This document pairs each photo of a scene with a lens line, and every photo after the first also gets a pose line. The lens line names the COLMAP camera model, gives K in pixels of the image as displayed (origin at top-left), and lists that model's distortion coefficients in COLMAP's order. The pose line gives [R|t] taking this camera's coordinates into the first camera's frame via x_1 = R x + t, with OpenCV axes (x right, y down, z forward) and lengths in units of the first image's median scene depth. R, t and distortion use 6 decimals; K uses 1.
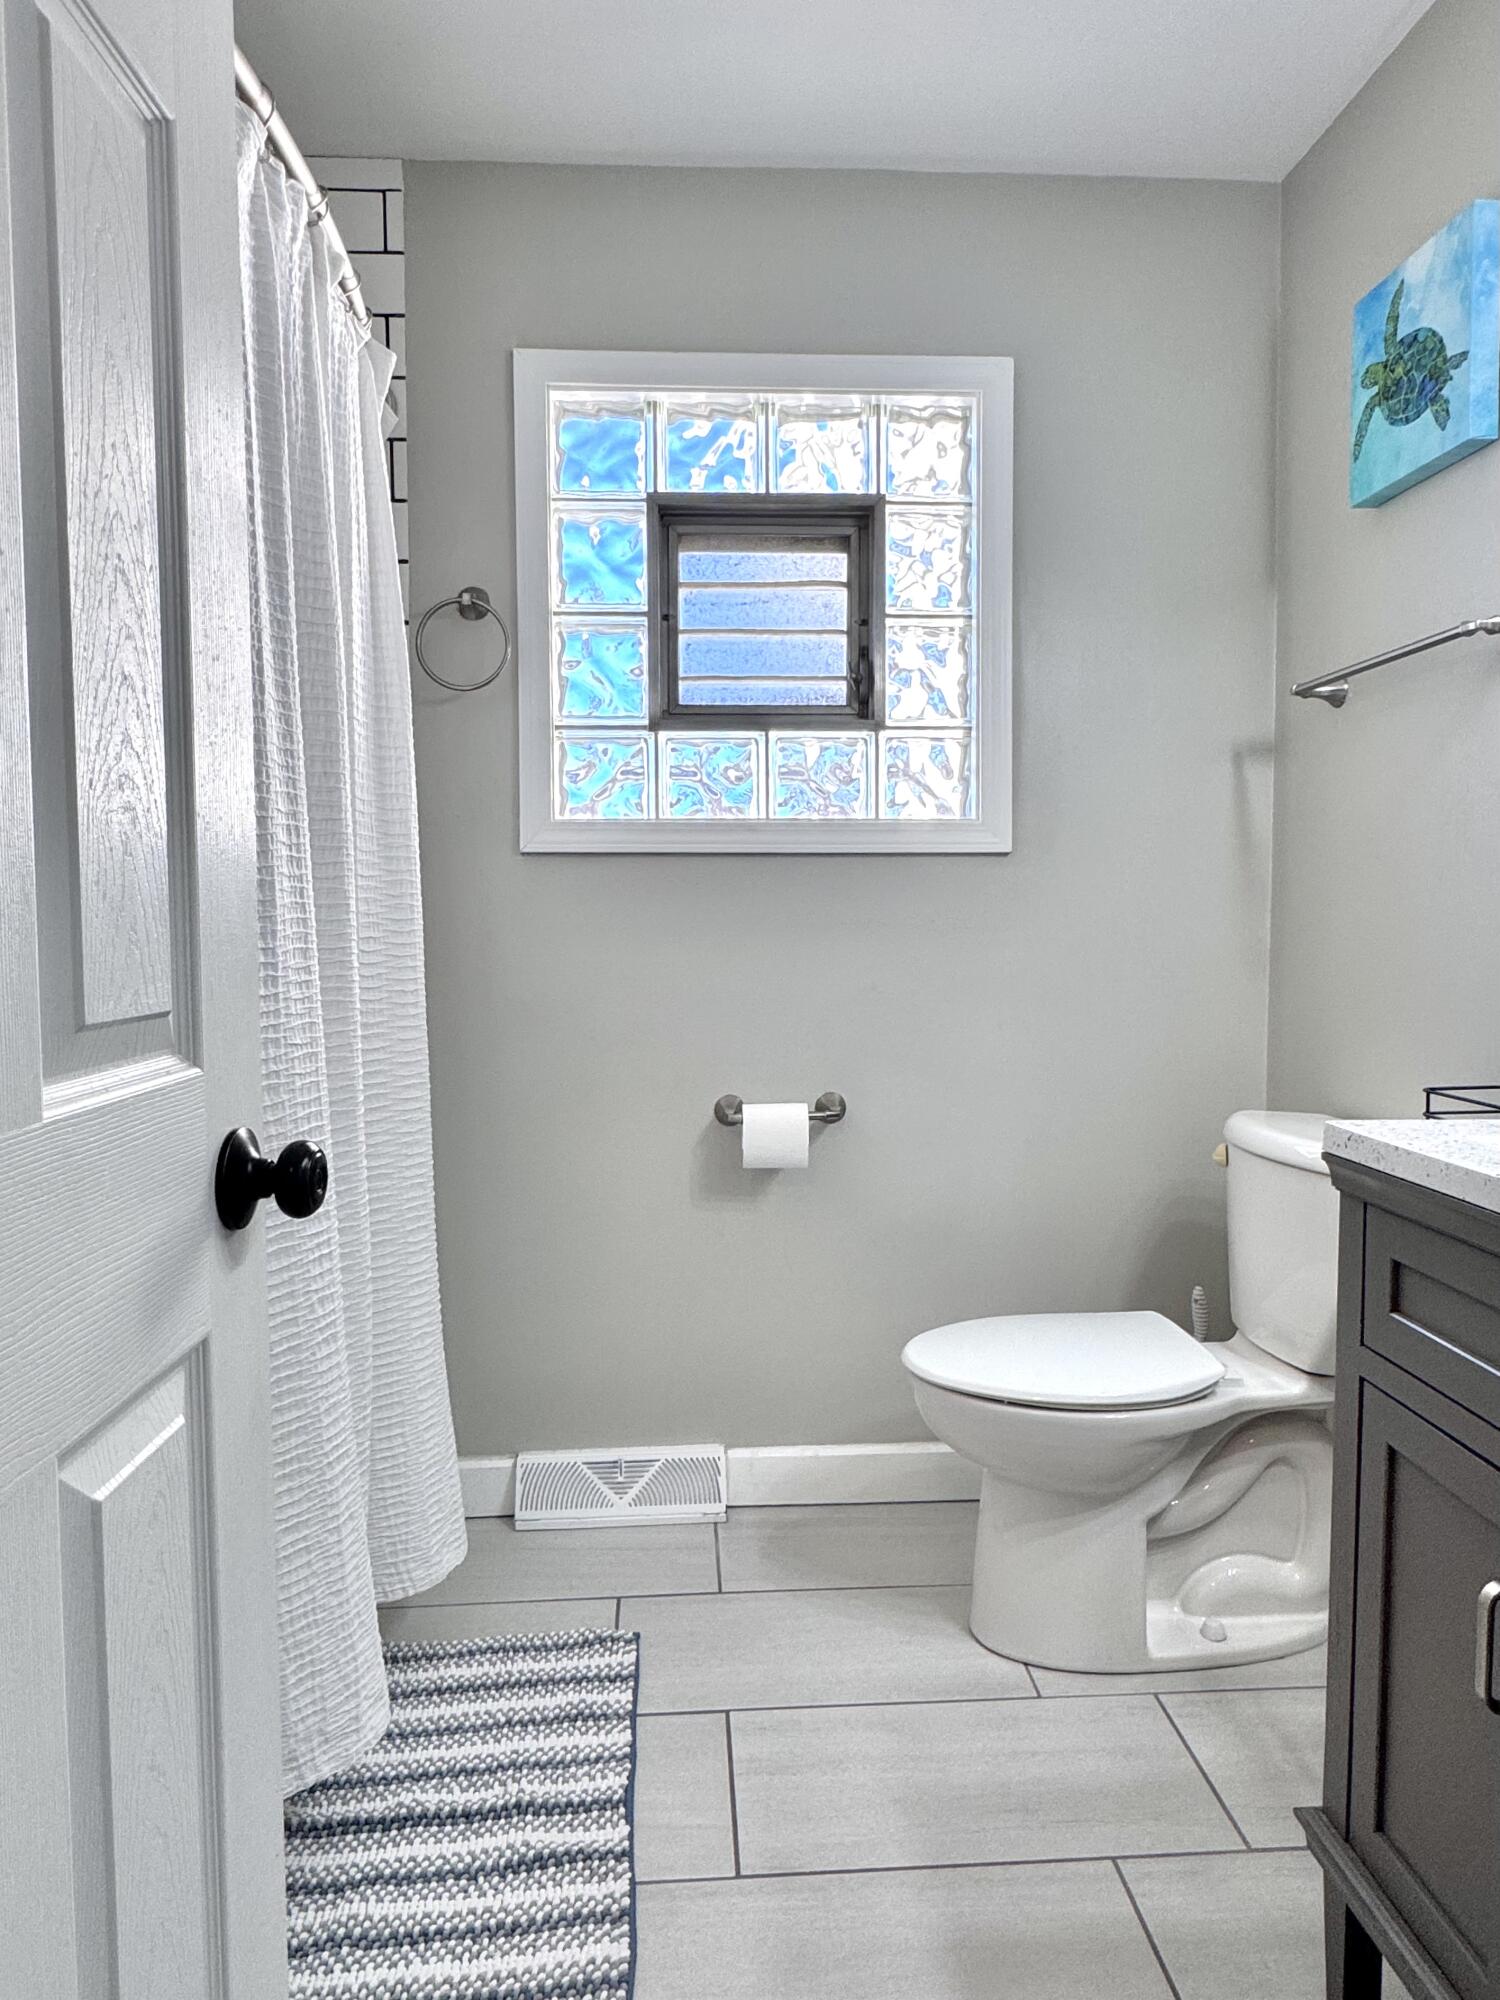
lens RADIAL K [[1238.0, 0, 750.0], [0, 1238.0, 1000.0], [0, 0, 1]] dist [0.003596, 0.002451]
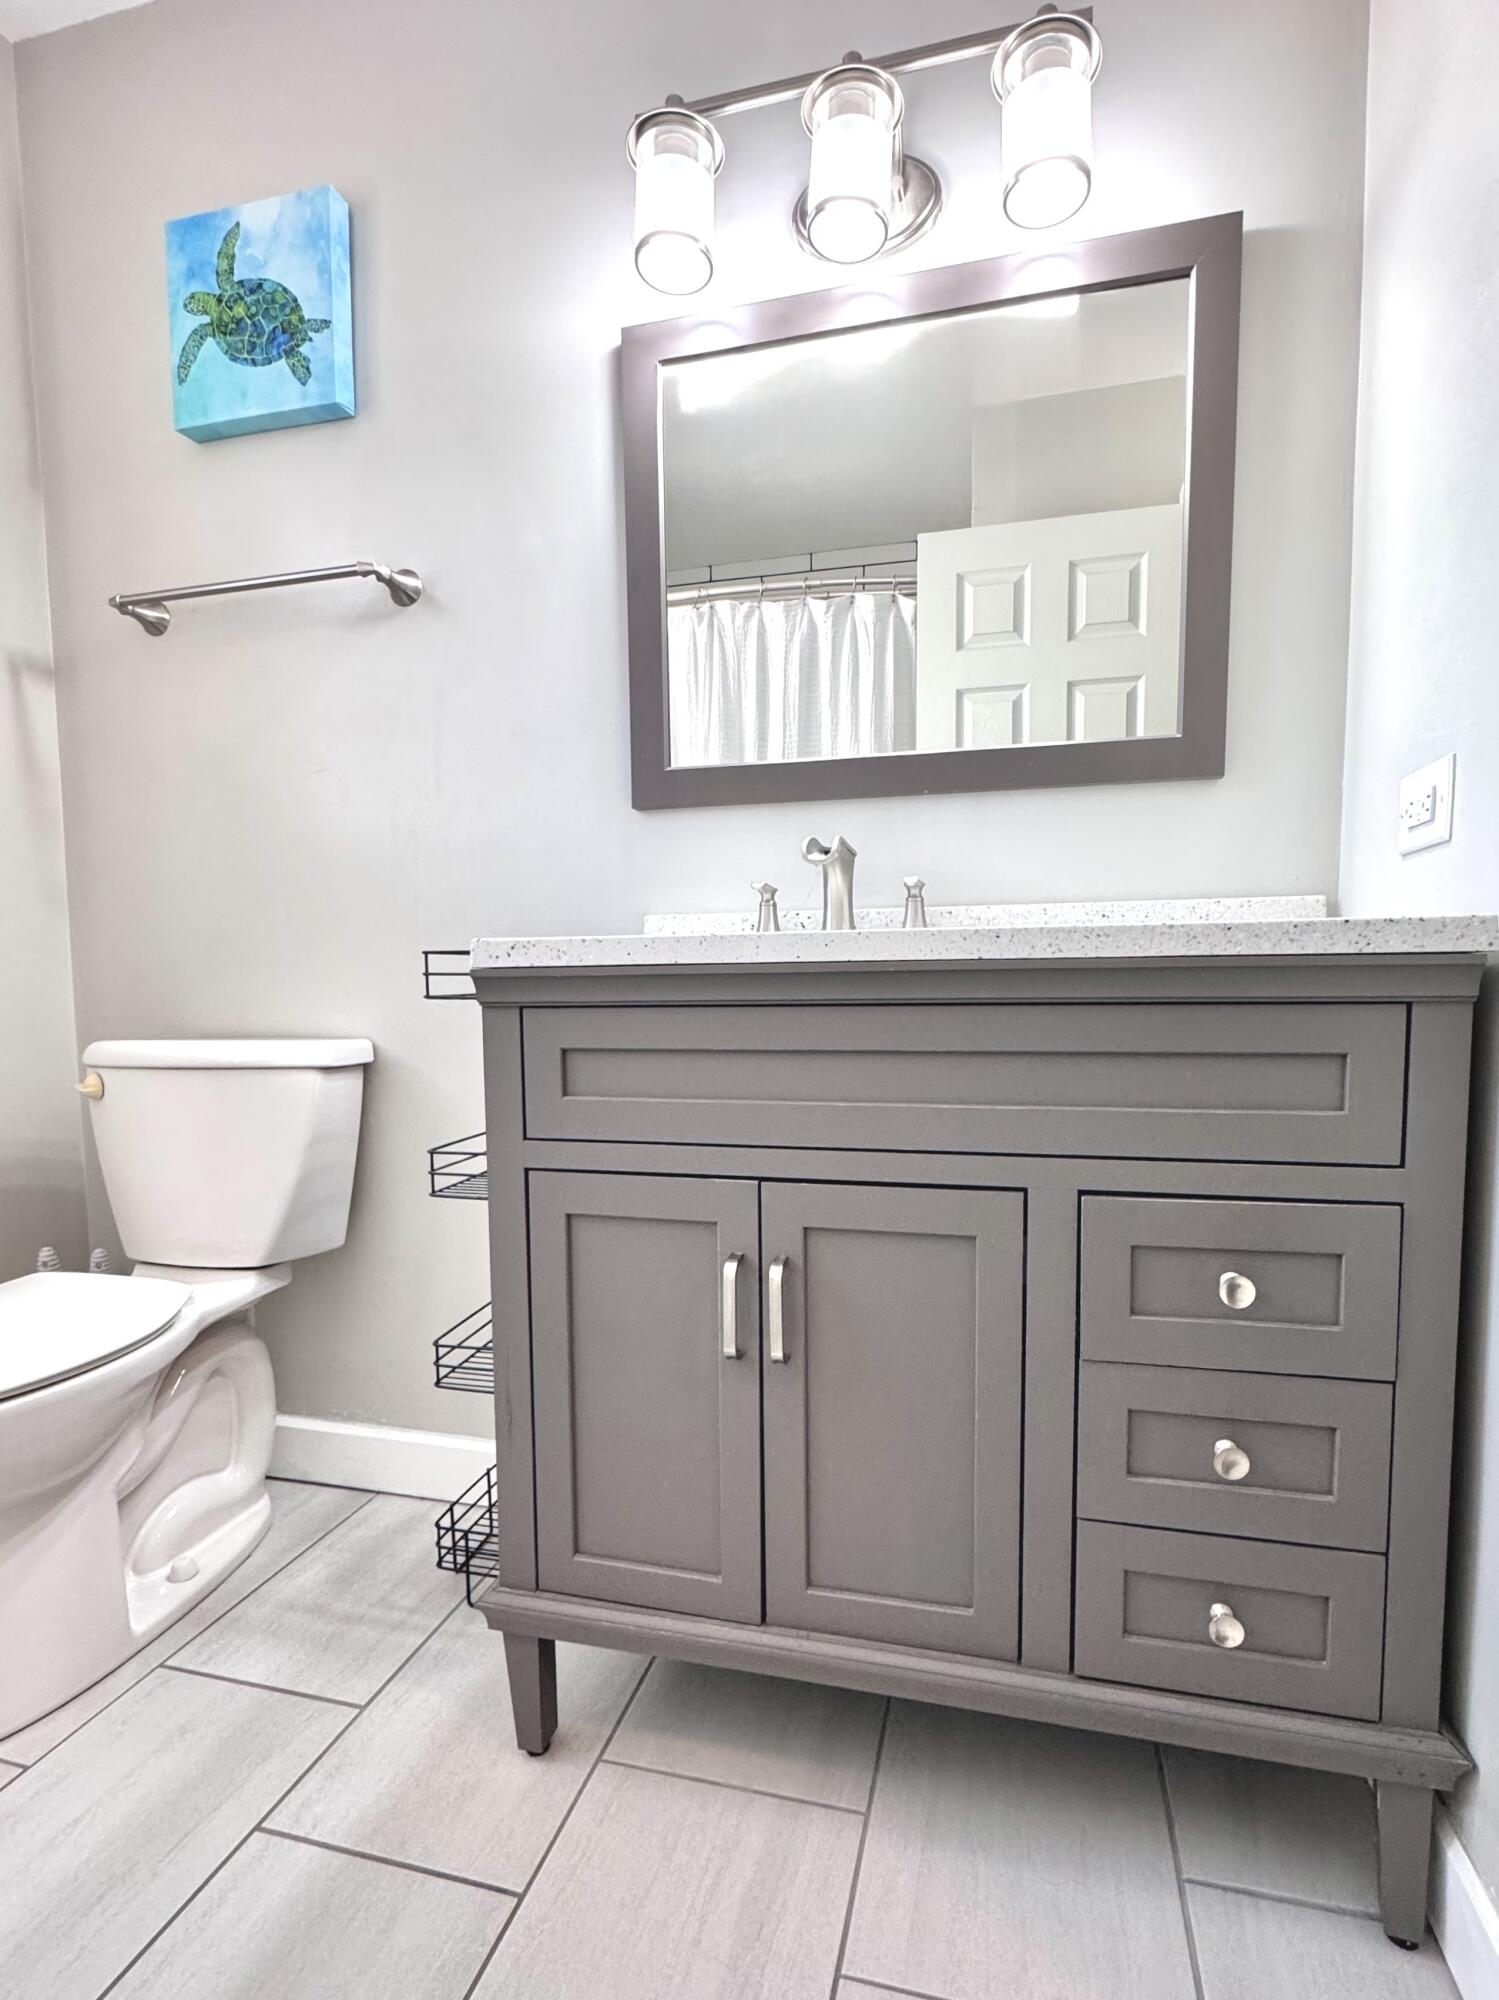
lens RADIAL K [[960.8, 0, 755.5], [0, 960.8, 1066.0], [0, 0, 1]] dist [0.000396, 0.000129]
pose [[0.314267, -0.071961, 0.946603, -0.158448], [0.065661, 0.996383, 0.053946, 0.117667], [-0.947061, 0.045202, 0.317855, 0.346585]]
